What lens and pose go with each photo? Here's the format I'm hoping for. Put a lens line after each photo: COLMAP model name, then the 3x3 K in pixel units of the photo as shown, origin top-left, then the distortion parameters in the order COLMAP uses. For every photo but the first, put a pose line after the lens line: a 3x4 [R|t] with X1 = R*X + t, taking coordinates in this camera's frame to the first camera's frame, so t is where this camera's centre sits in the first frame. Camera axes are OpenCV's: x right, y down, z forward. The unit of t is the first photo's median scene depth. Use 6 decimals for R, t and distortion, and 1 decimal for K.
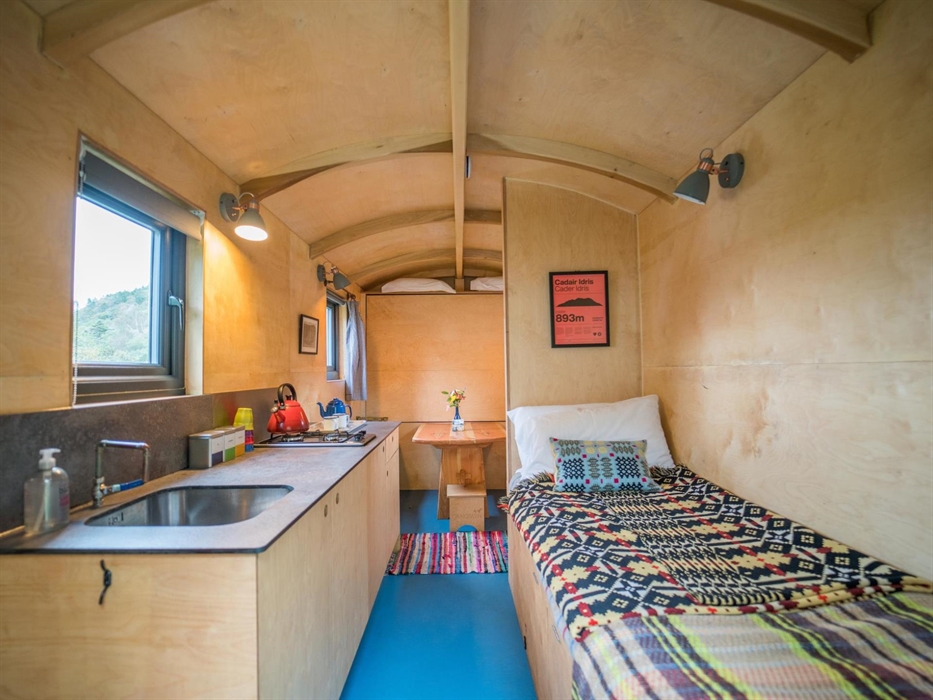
lens RADIAL K [[425.3, 0, 466.5], [0, 425.3, 350.0], [0, 0, 1]] dist [-0.025134, -0.000046]
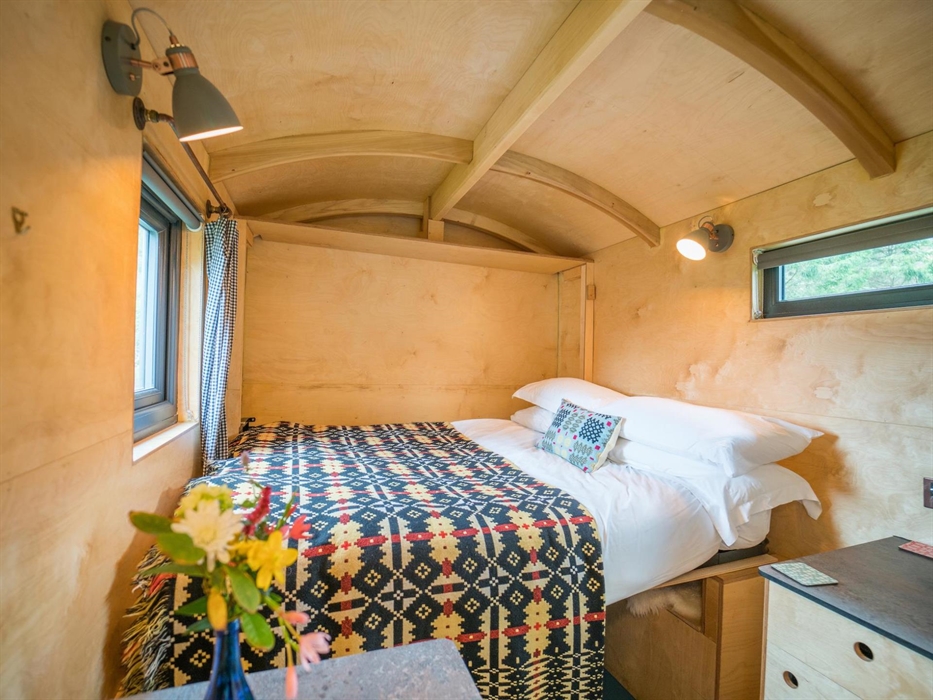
lens RADIAL K [[425.3, 0, 466.5], [0, 425.3, 350.0], [0, 0, 1]] dist [-0.025134, -0.000046]
pose [[0.945457, 0.040871, 0.323173, -0.320981], [-0.049941, 0.998556, 0.019819, -0.030246], [-0.321896, -0.034877, 0.946132, 1.014602]]
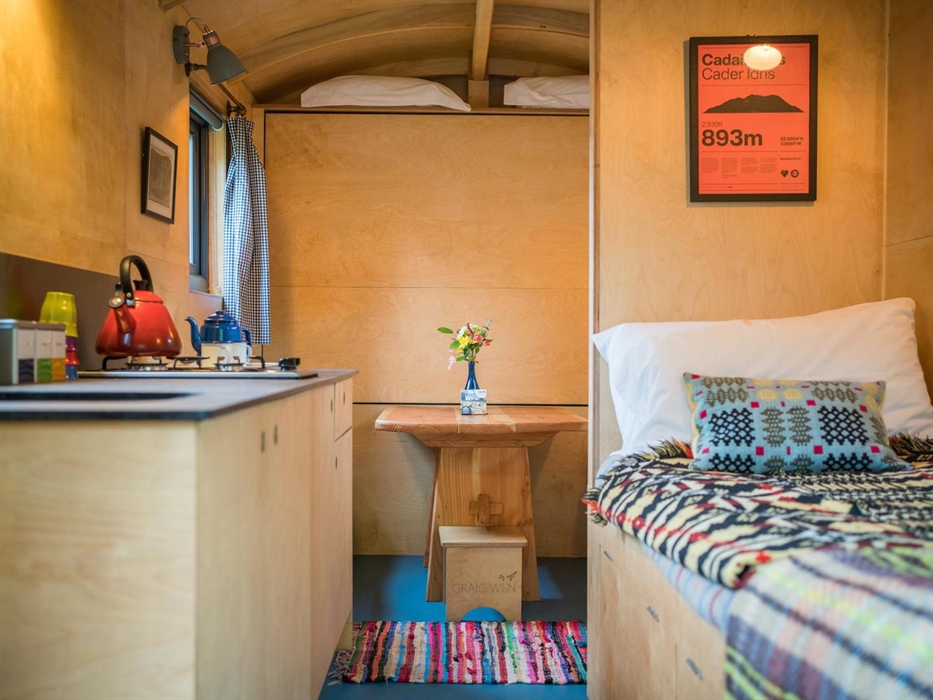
lens RADIAL K [[1048.4, 0, 466.5], [0, 1048.4, 350.0], [0, 0, 1]] dist [-0.005374, 0.022329]
pose [[0.999840, 0.017843, -0.001610, -0.047562], [-0.017740, 0.998579, 0.050261, 0.118464], [0.002505, -0.050224, 0.998735, -0.183175]]
